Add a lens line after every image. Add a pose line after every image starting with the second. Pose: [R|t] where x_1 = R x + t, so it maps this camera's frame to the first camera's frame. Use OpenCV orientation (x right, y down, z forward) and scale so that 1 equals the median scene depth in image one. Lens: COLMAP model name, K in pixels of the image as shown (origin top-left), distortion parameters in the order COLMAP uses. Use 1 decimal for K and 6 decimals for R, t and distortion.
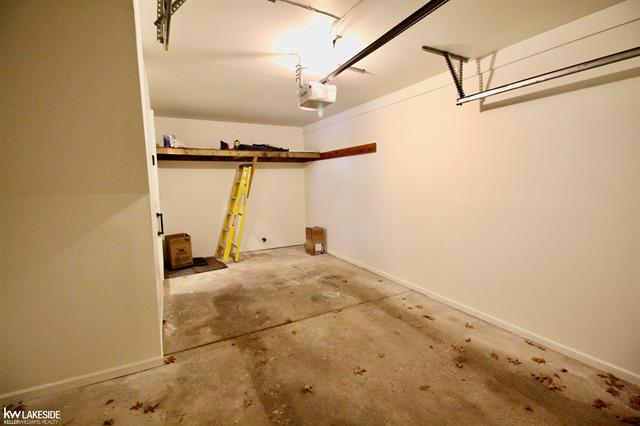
lens RADIAL K [[300.3, 0, 320.9], [0, 300.3, 212.9], [0, 0, 1]] dist [-0.000494, 0.000088]
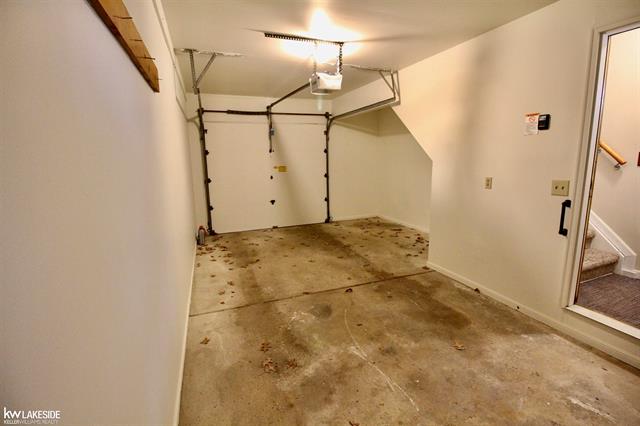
lens RADIAL K [[300.3, 0, 320.8], [0, 300.3, 211.3], [0, 0, 1]] dist [-0.000494, 0.000088]
pose [[-0.991447, 0.011827, 0.129973, -0.122125], [0.048173, 0.958724, 0.280227, -0.204449], [-0.121294, 0.284091, -0.951094, 1.895133]]
